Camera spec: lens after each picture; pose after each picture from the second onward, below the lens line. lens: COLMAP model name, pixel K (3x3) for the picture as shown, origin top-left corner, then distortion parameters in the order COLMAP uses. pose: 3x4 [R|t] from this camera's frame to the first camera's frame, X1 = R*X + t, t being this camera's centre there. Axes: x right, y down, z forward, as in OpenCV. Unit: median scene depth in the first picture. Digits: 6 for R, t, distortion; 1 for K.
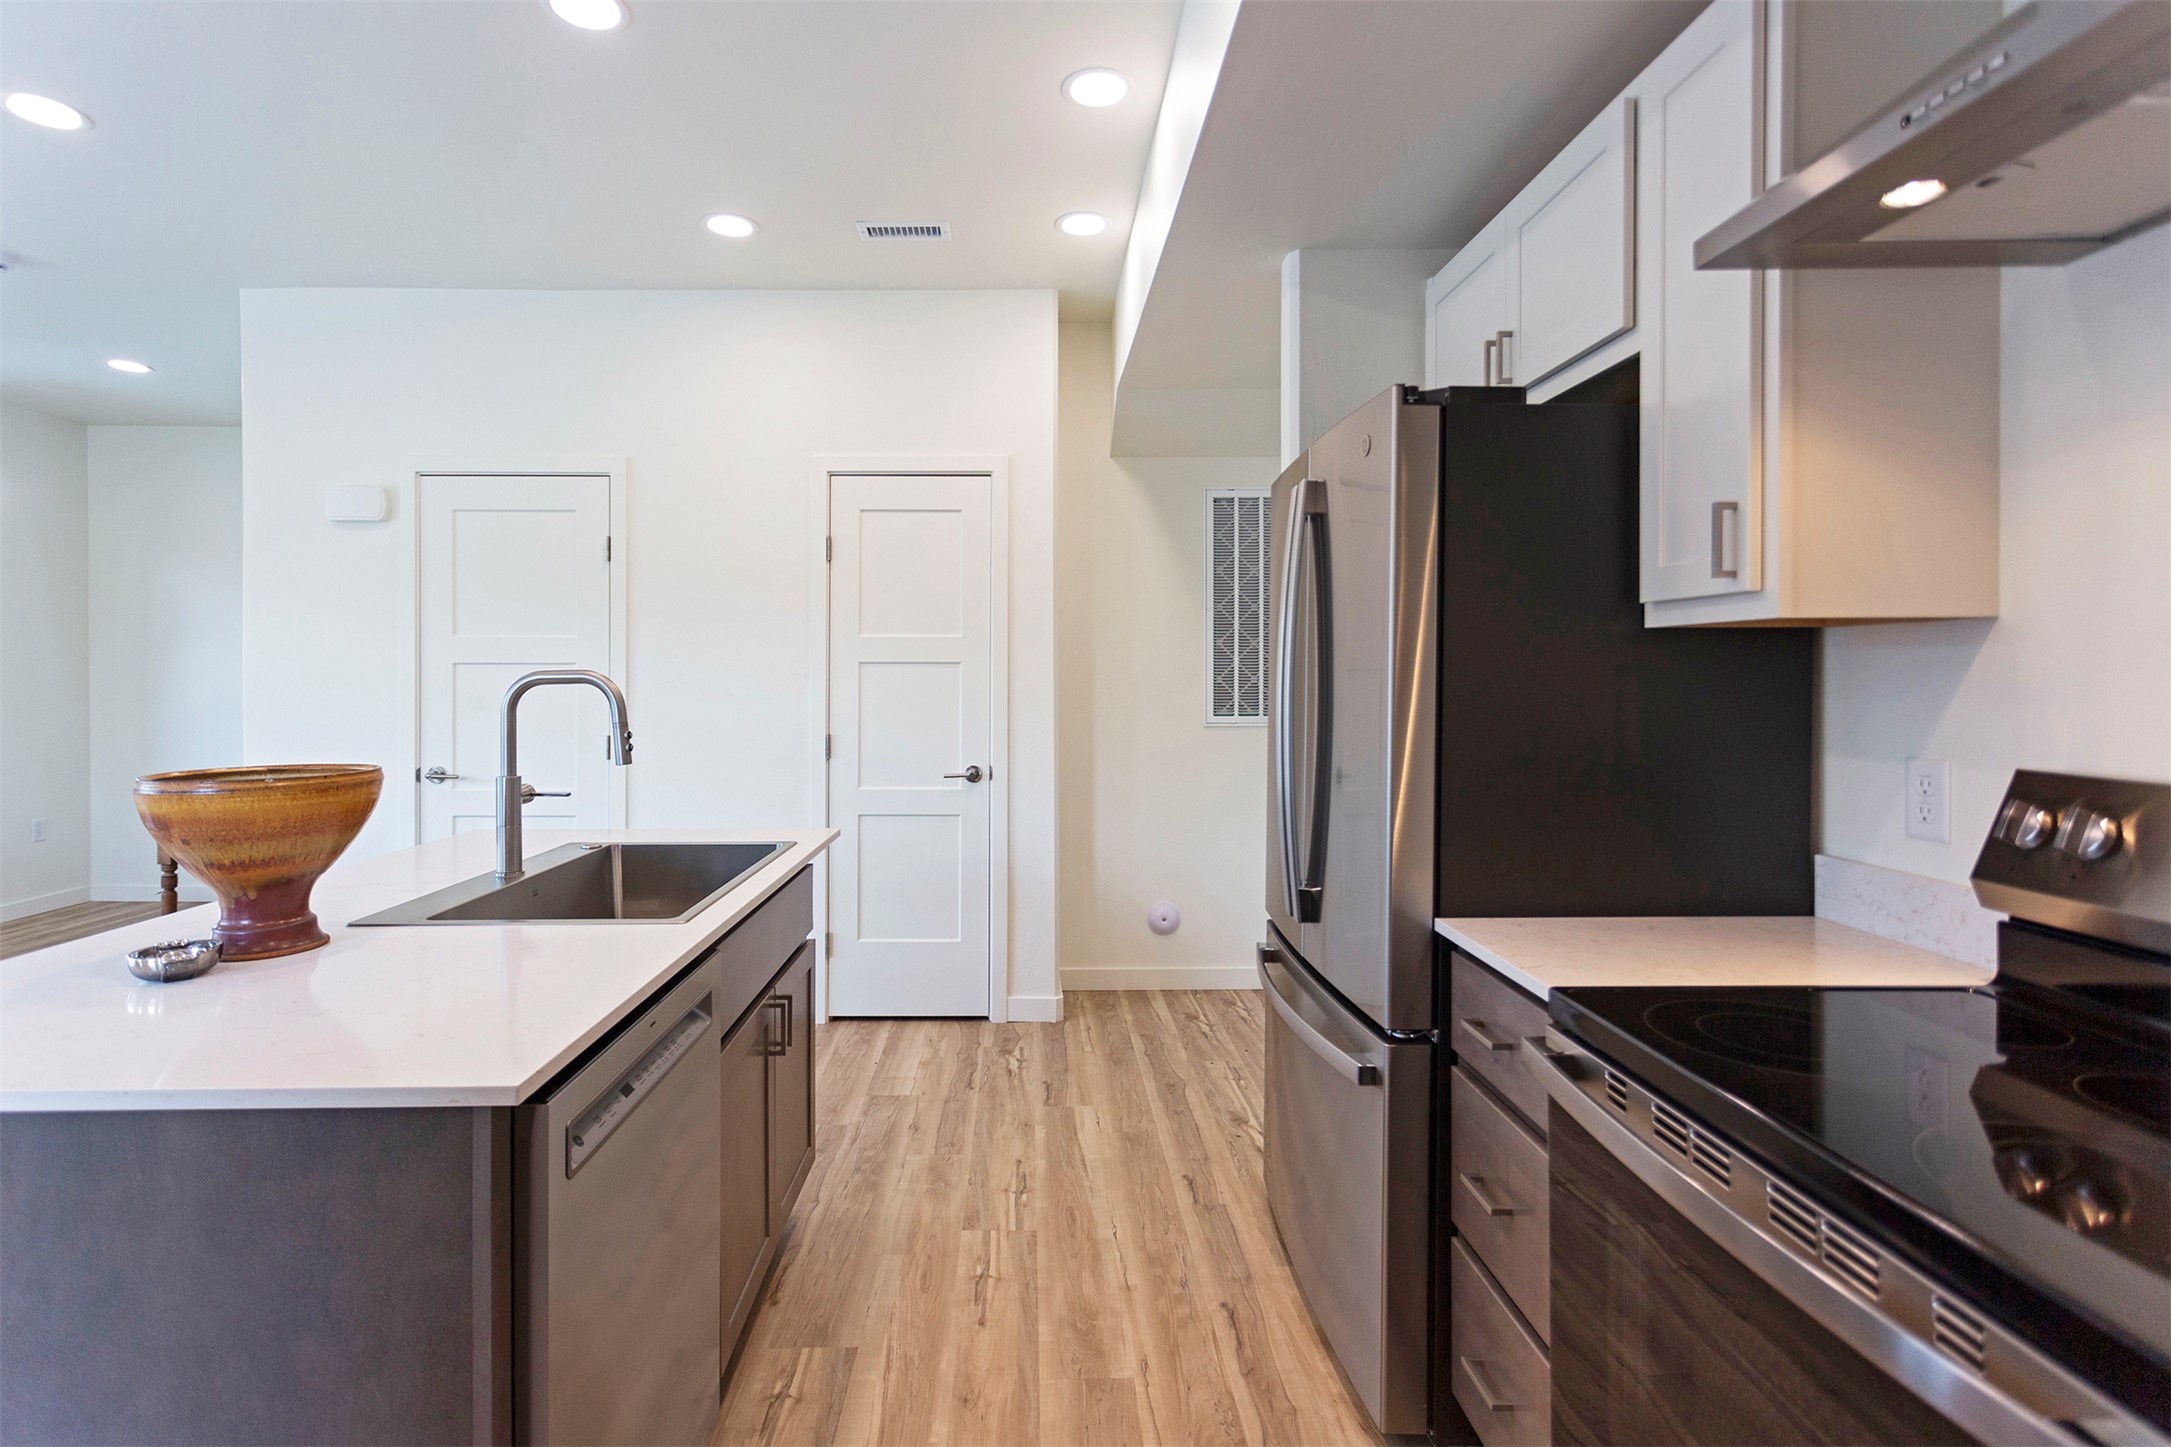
lens RADIAL K [[1044.4, 0, 1064.4], [0, 1044.4, 708.9], [0, 0, 1]] dist [-0.000192, 0.000719]
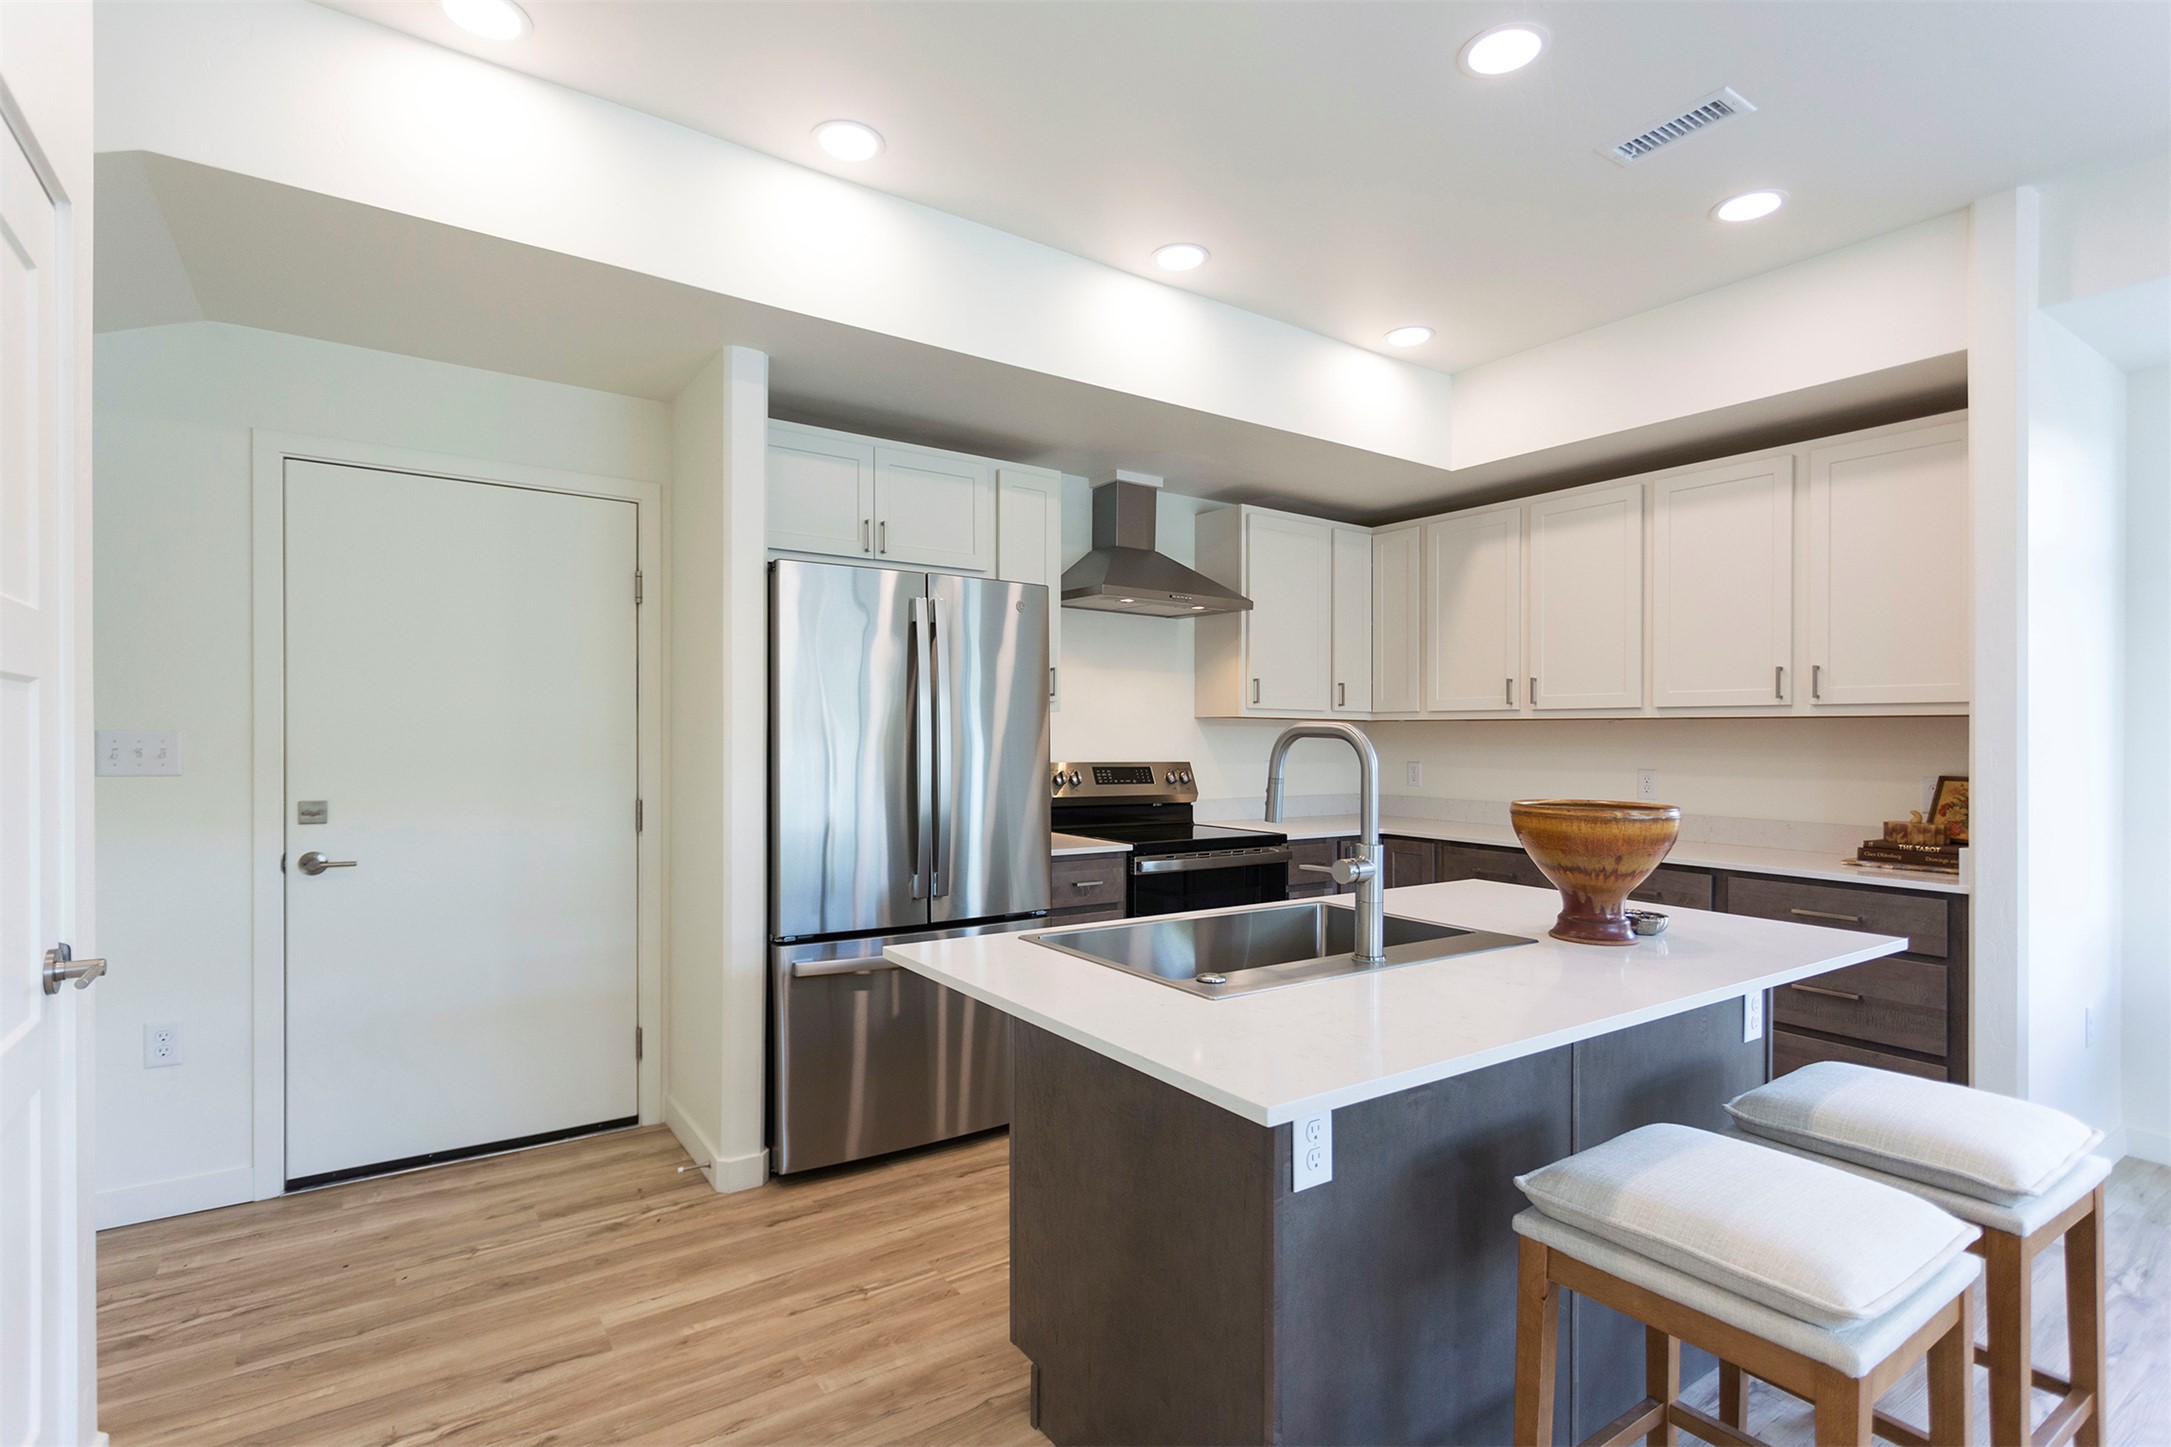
lens RADIAL K [[1044.4, 0, 1071.8], [0, 1044.4, 726.7], [0, 0, 1]] dist [-0.000192, 0.000719]
pose [[-0.543177, -0.003322, 0.839612, -0.809163], [0.008535, 0.999919, 0.009478, -0.033531], [-0.839575, 0.012314, -0.543104, 1.193483]]
